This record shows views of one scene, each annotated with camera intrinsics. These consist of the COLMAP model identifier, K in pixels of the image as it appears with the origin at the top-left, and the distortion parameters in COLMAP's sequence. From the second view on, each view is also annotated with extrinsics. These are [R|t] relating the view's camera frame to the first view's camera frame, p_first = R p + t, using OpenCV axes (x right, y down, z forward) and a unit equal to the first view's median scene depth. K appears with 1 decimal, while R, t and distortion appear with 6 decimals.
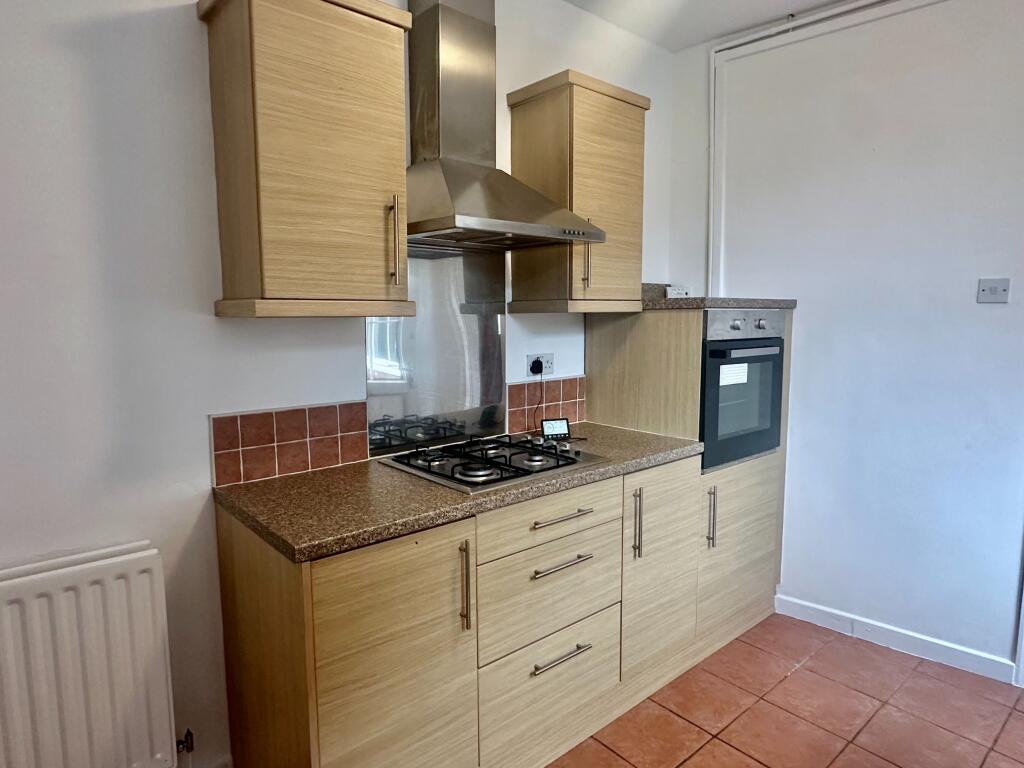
lens RADIAL K [[617.4, 0, 514.4], [0, 617.4, 385.6], [0, 0, 1]] dist [-0.028340, 0.001444]
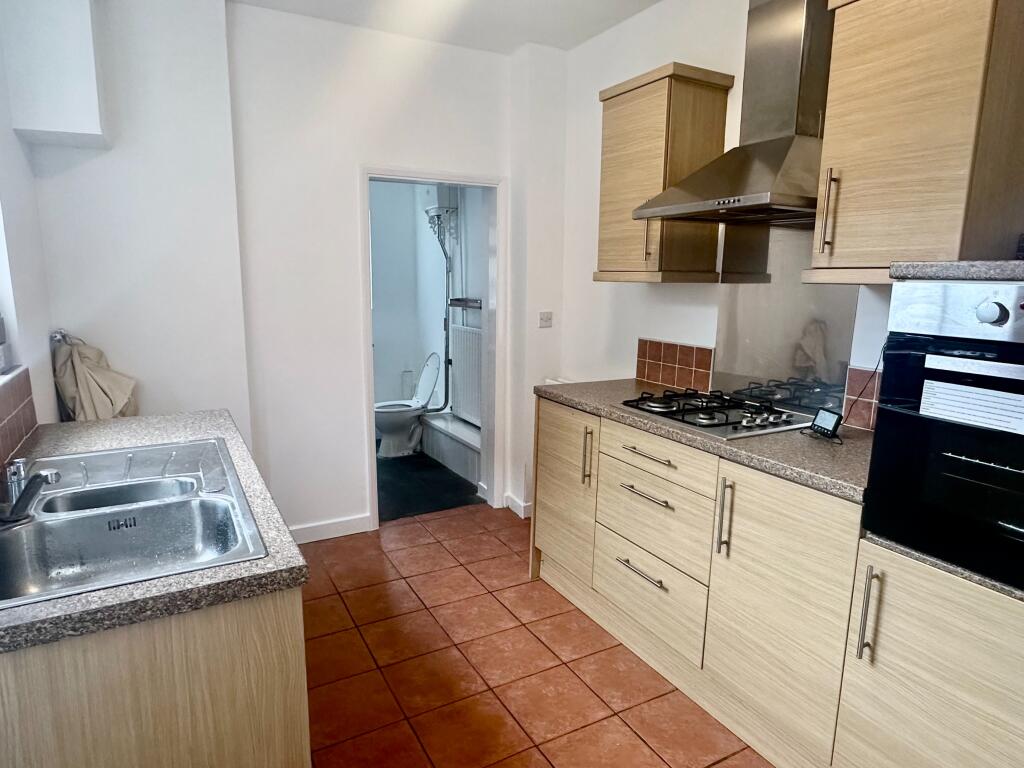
lens RADIAL K [[617.4, 0, 512.4], [0, 617.4, 384.4], [0, 0, 1]] dist [-0.028340, 0.001444]
pose [[-0.213118, 0.171339, -0.961886, 1.200107], [-0.125690, 0.971514, 0.200902, -0.117671], [0.968908, 0.163715, -0.185511, 0.906566]]
